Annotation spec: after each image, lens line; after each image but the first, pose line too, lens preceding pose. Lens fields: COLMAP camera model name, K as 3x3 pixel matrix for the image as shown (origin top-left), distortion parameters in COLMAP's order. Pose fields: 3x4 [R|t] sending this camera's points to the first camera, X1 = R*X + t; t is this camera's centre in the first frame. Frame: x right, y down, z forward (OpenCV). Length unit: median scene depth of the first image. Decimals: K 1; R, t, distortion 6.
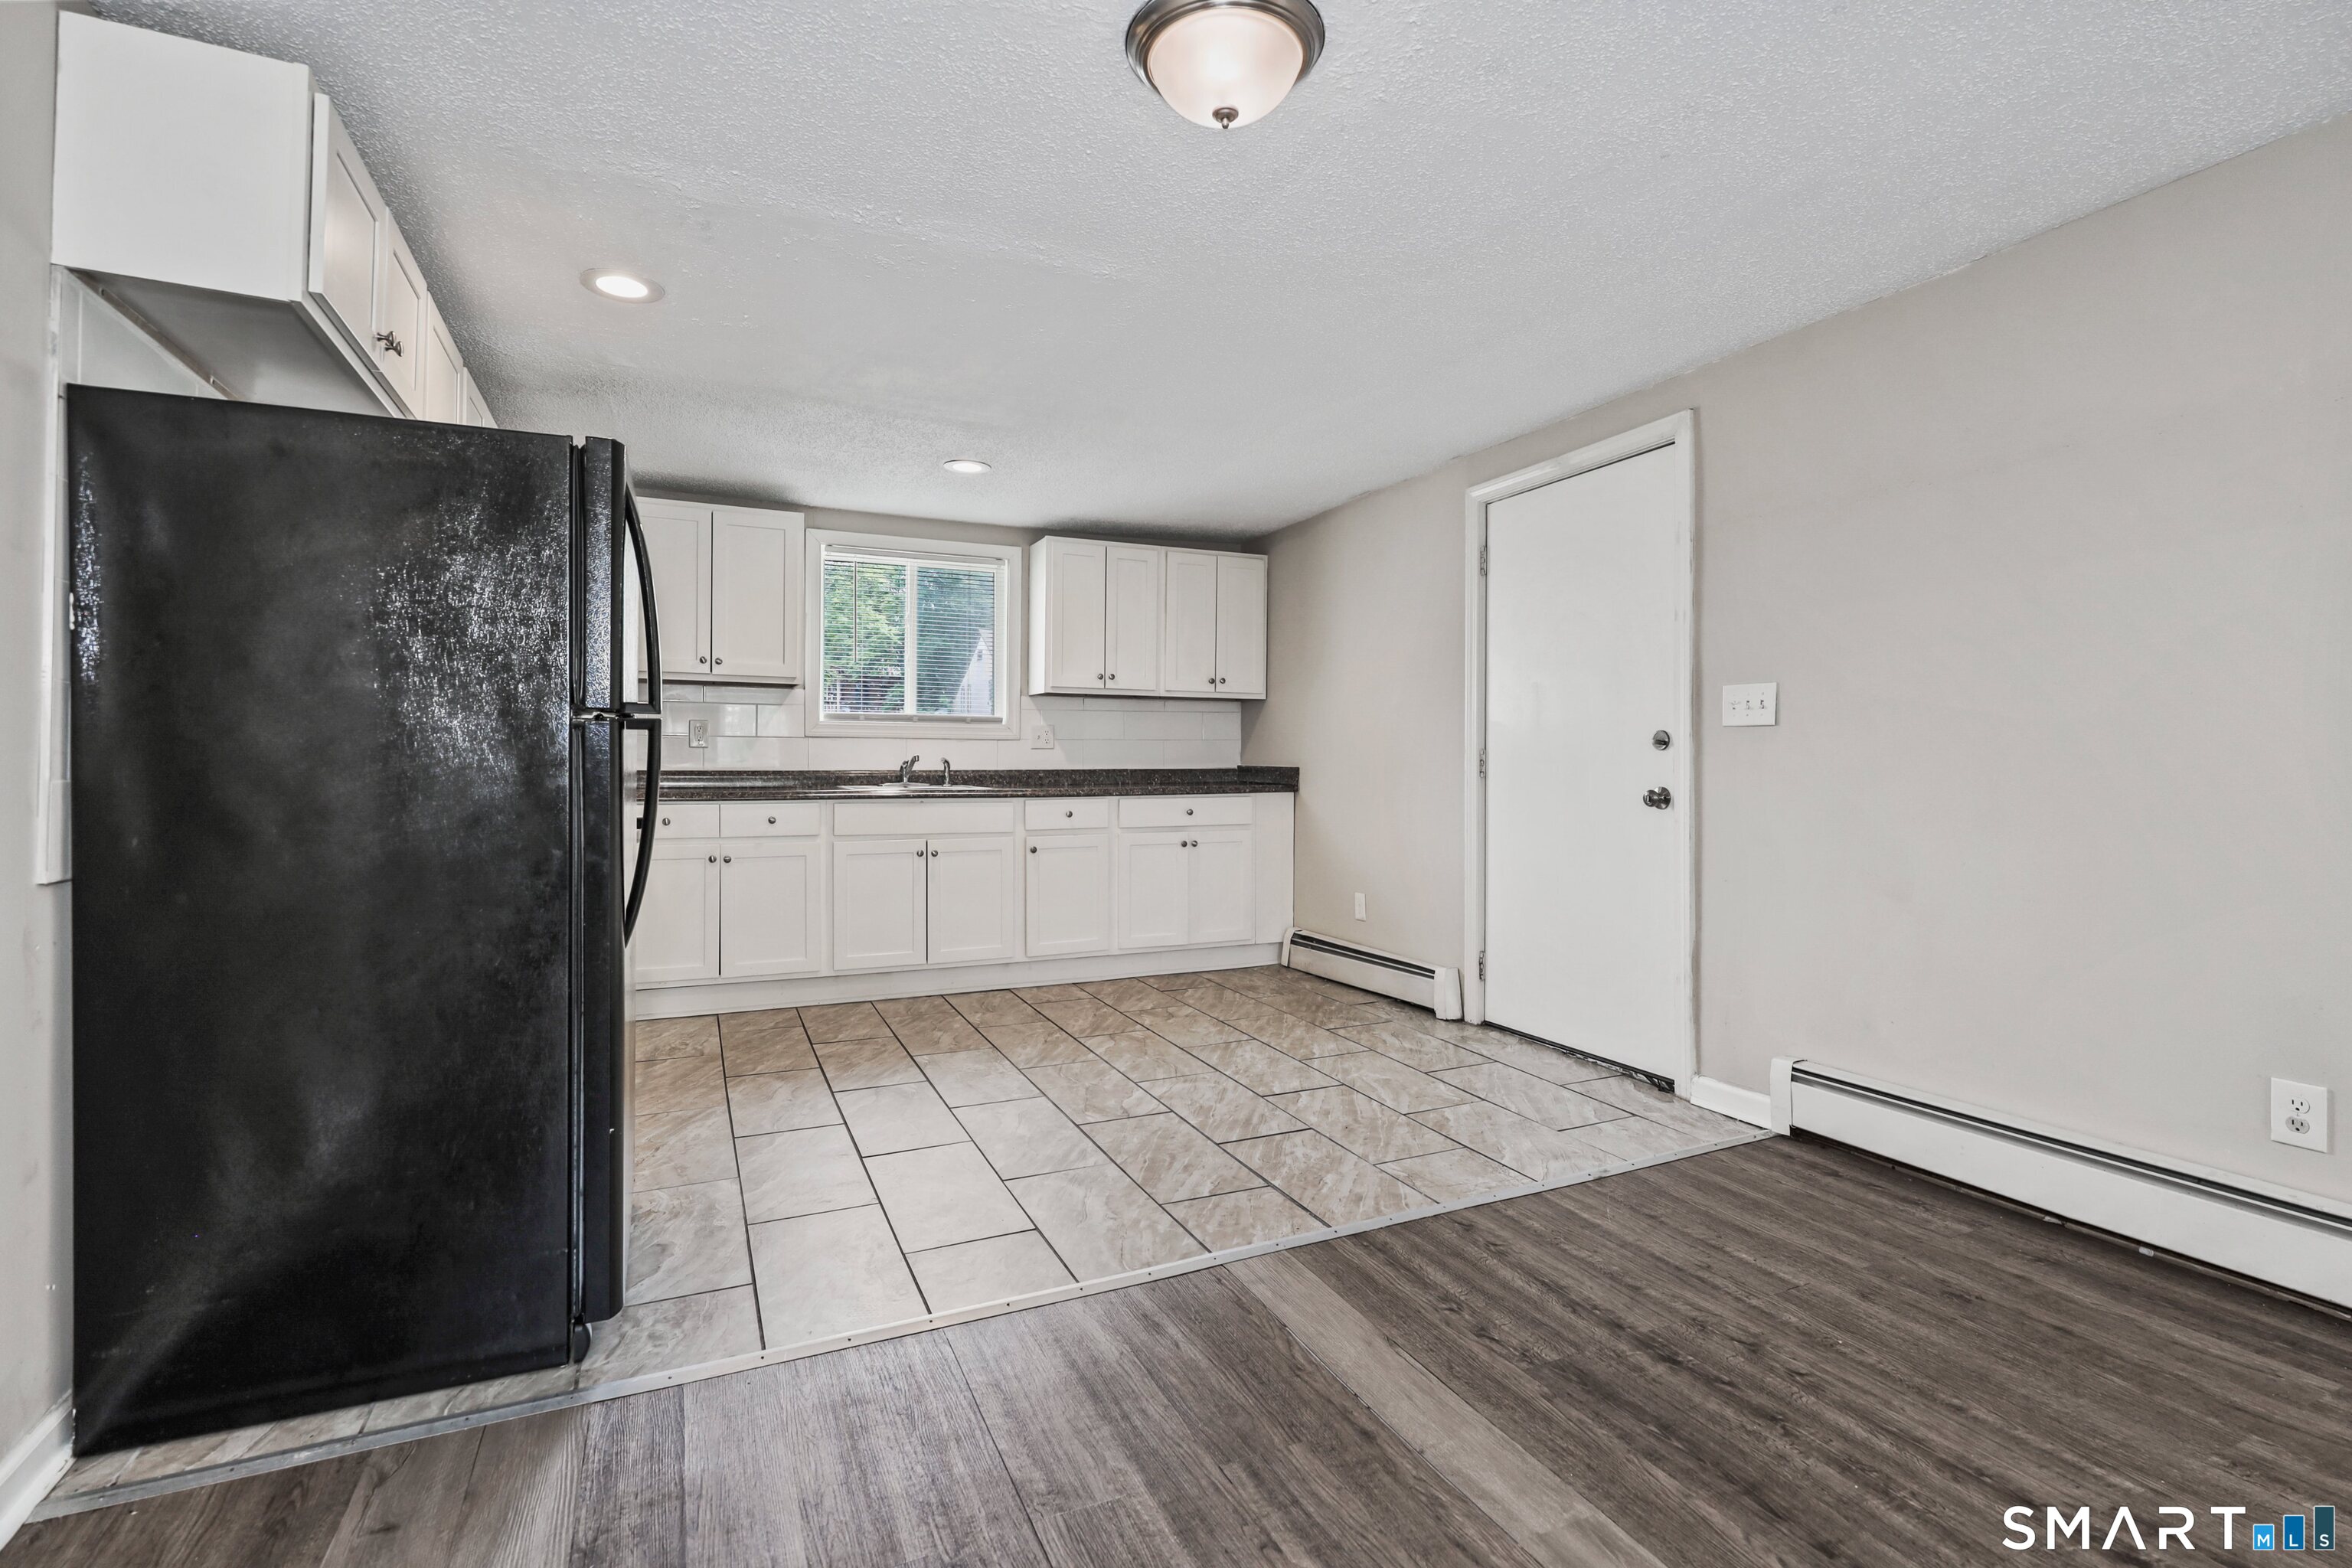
lens RADIAL K [[1115.7, 0, 1156.8], [0, 1115.7, 752.7], [0, 0, 1]] dist [0.001990, -0.000236]
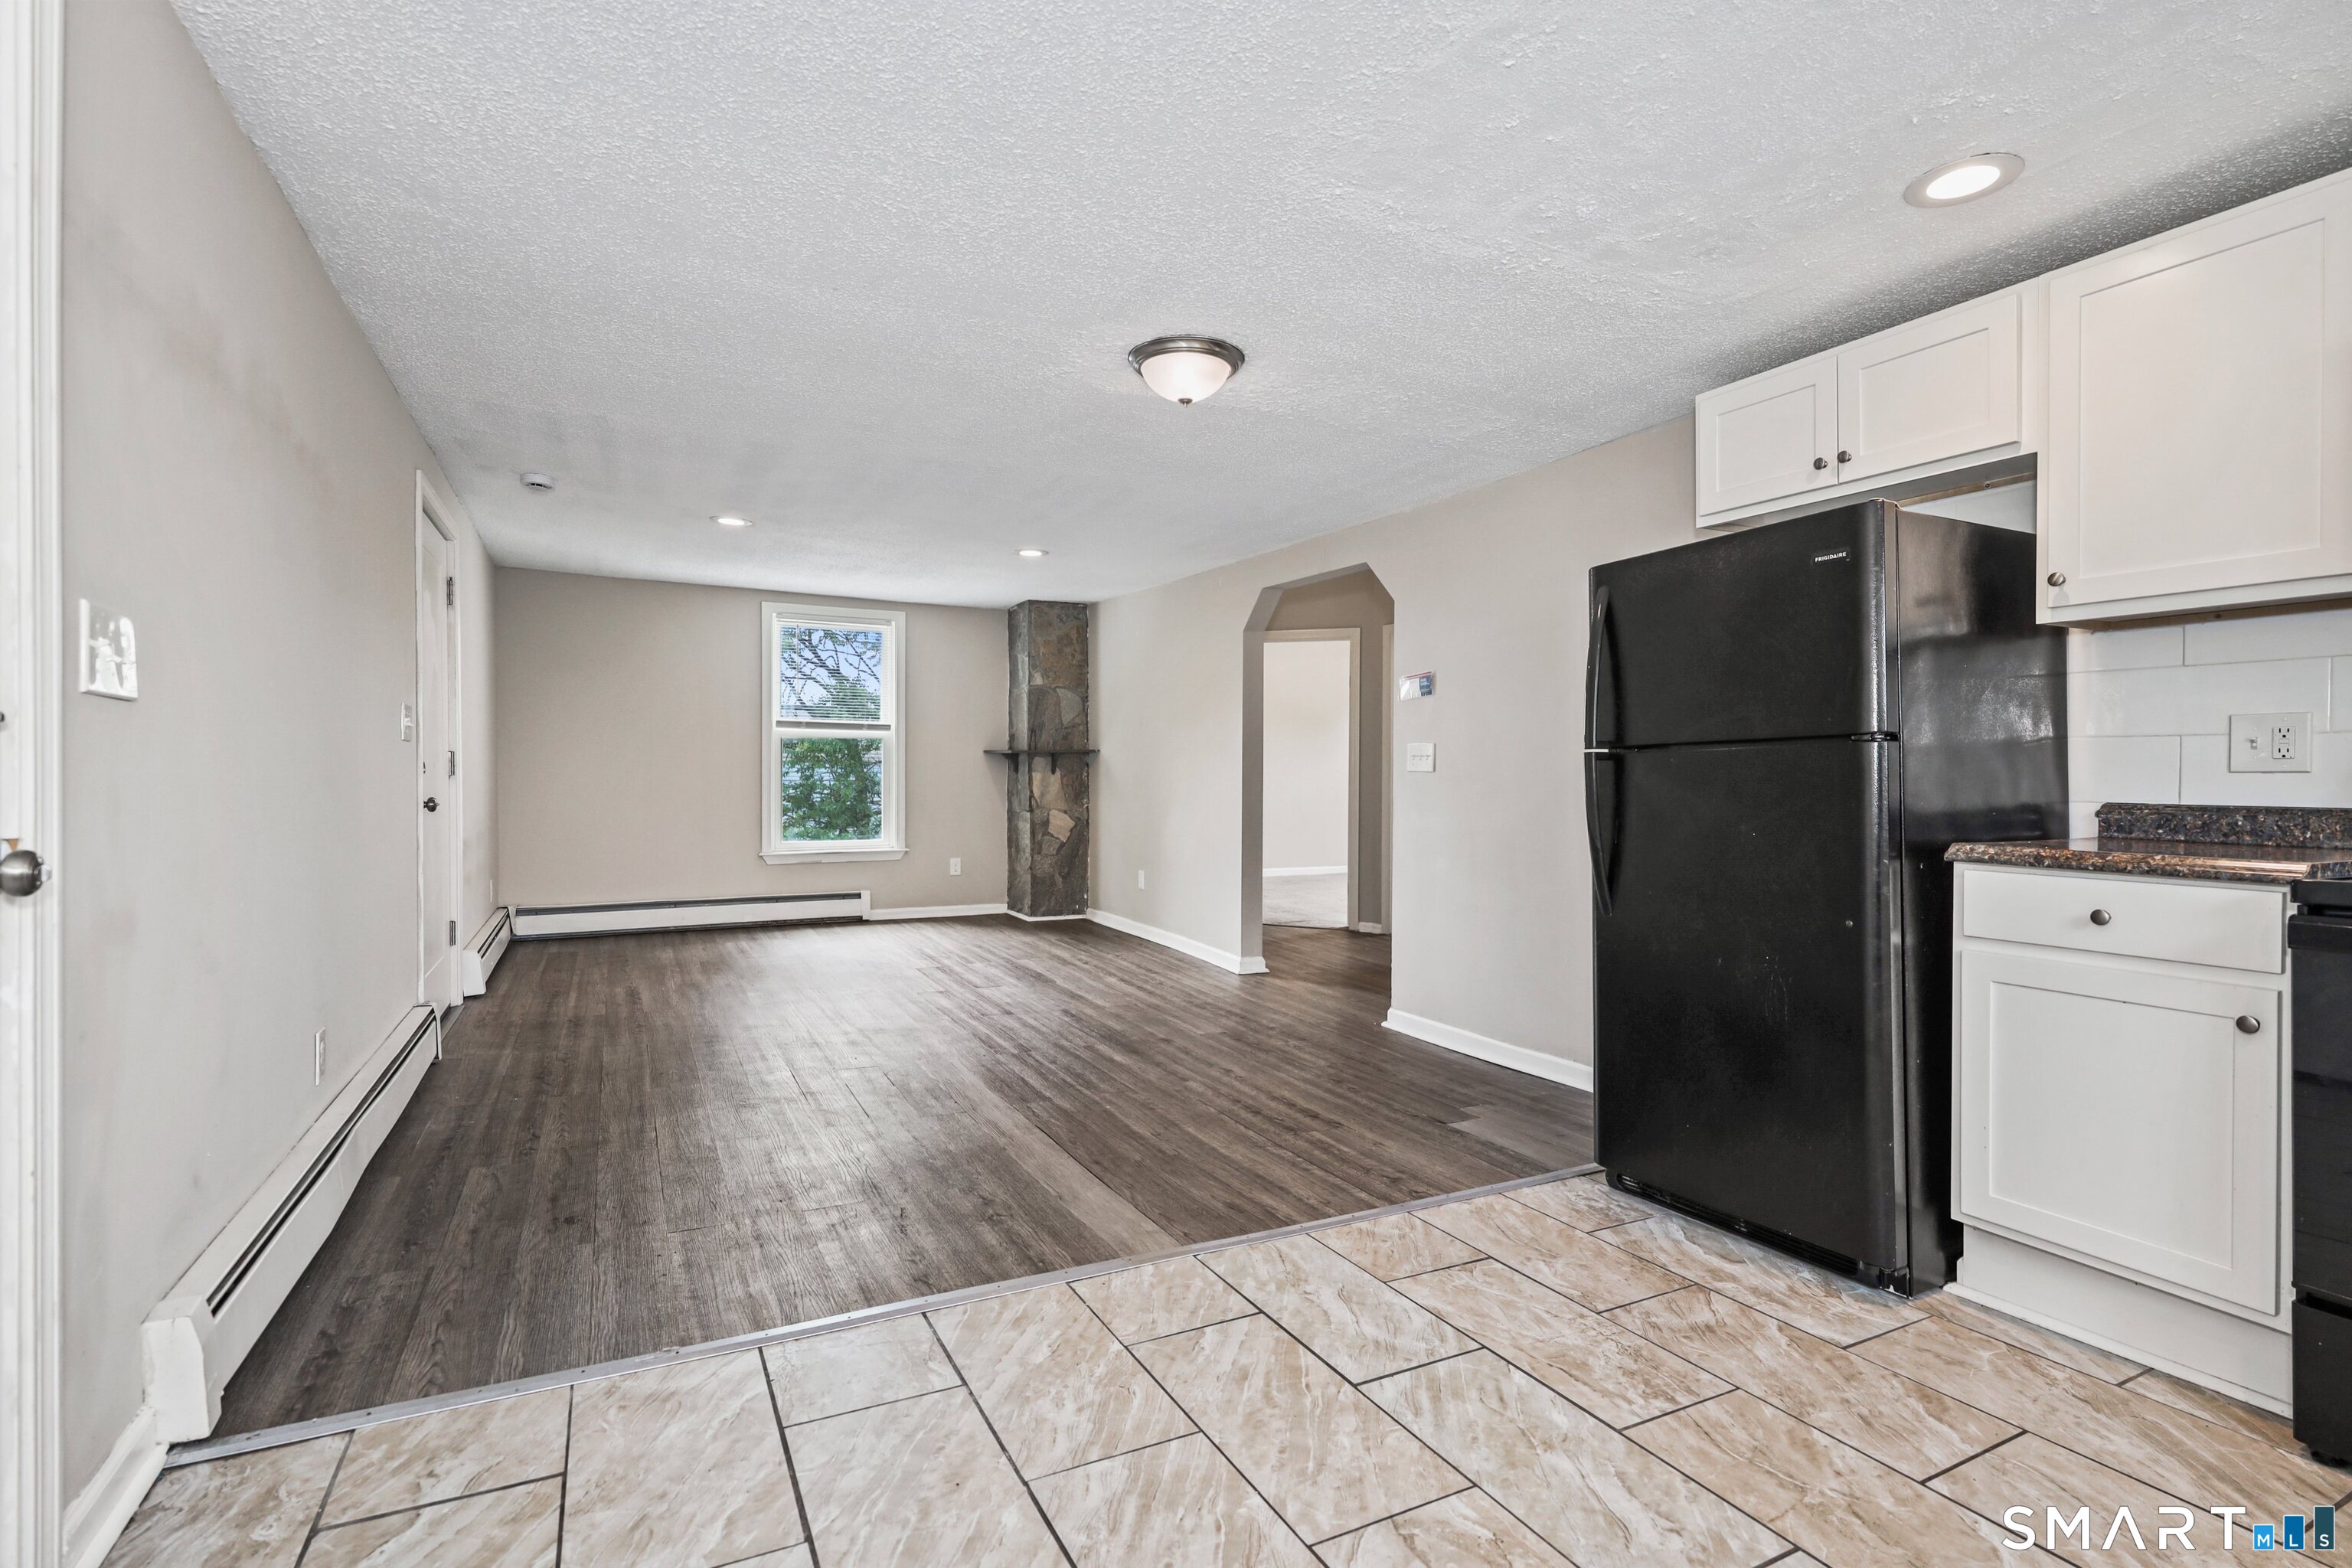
lens RADIAL K [[1064.6, 0, 1128.9], [0, 1064.6, 782.2], [0, 0, 1]] dist [-0.000419, -0.000321]
pose [[-0.999514, -0.008991, -0.029864, 0.076601], [-0.008824, 0.999945, -0.005736, 0.008549], [0.029914, -0.005470, -0.999538, 1.064232]]
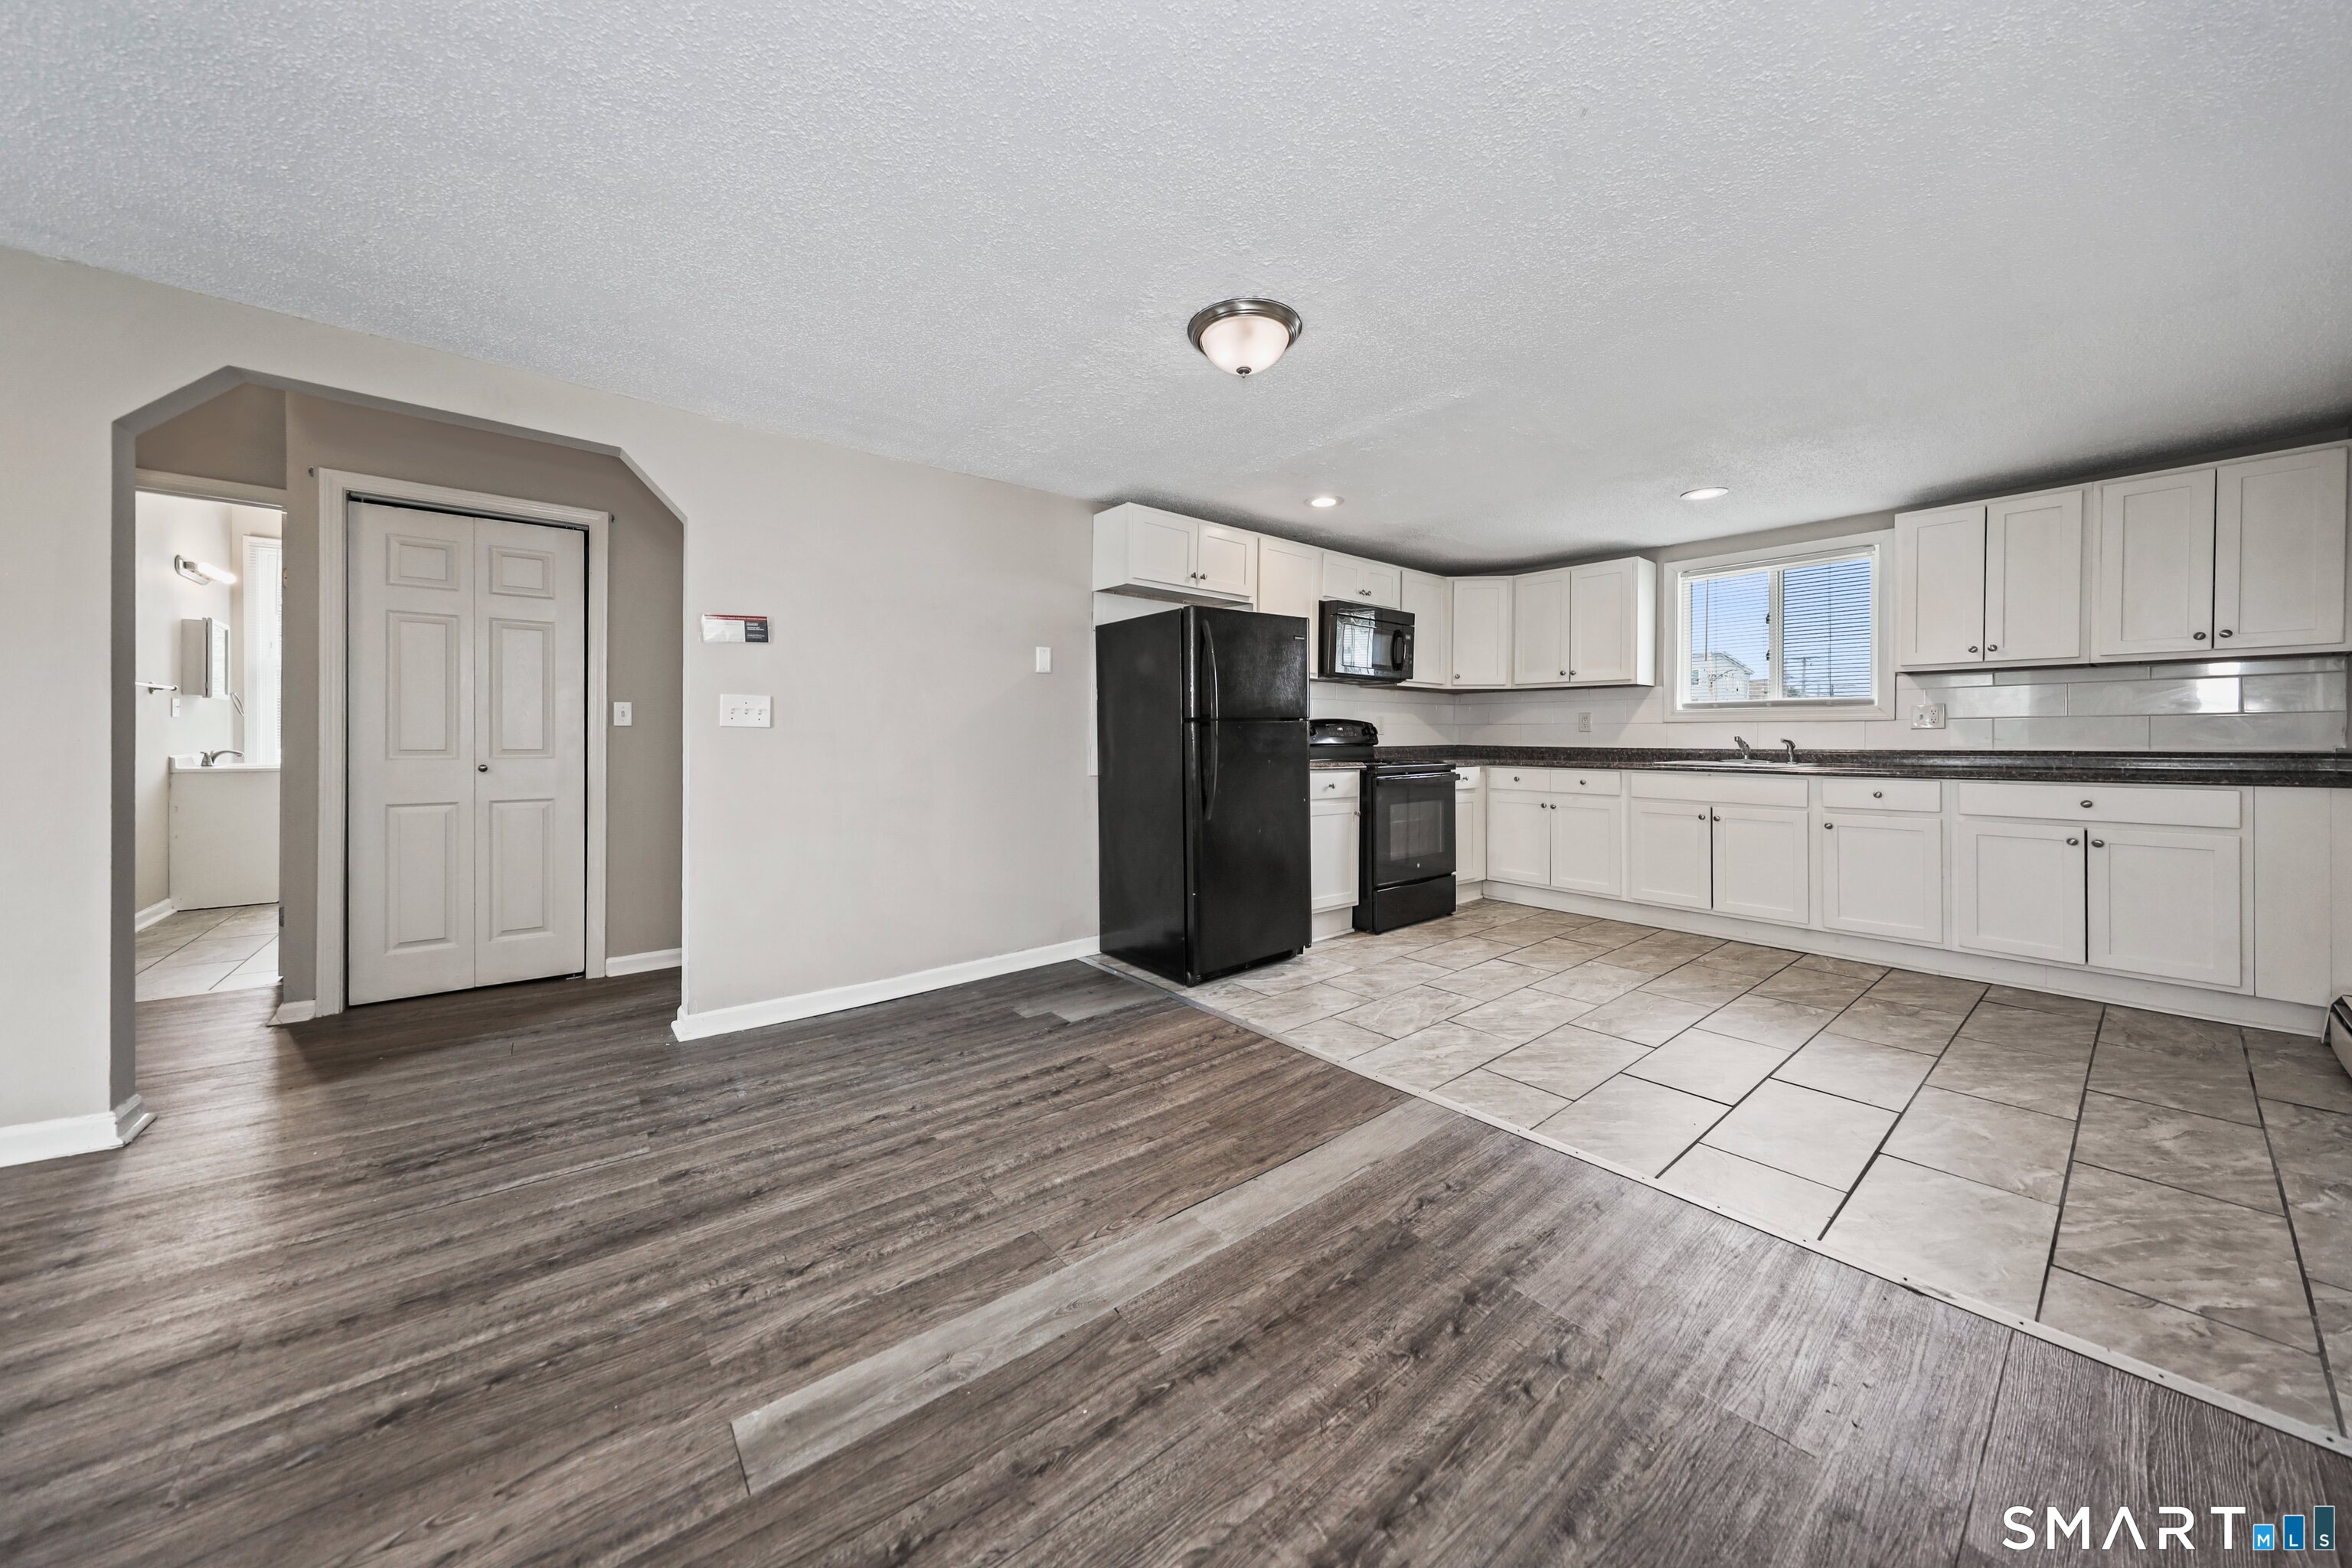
lens RADIAL K [[782.6, 0, 1162.6], [0, 782.6, 739.1], [0, 0, 1]] dist [0.000915, 0.000112]
pose [[0.244112, -0.001477, -0.969746, 0.493904], [0.005586, 0.999984, -0.000117, 0.002348], [0.969731, -0.005389, 0.244116, 0.235422]]
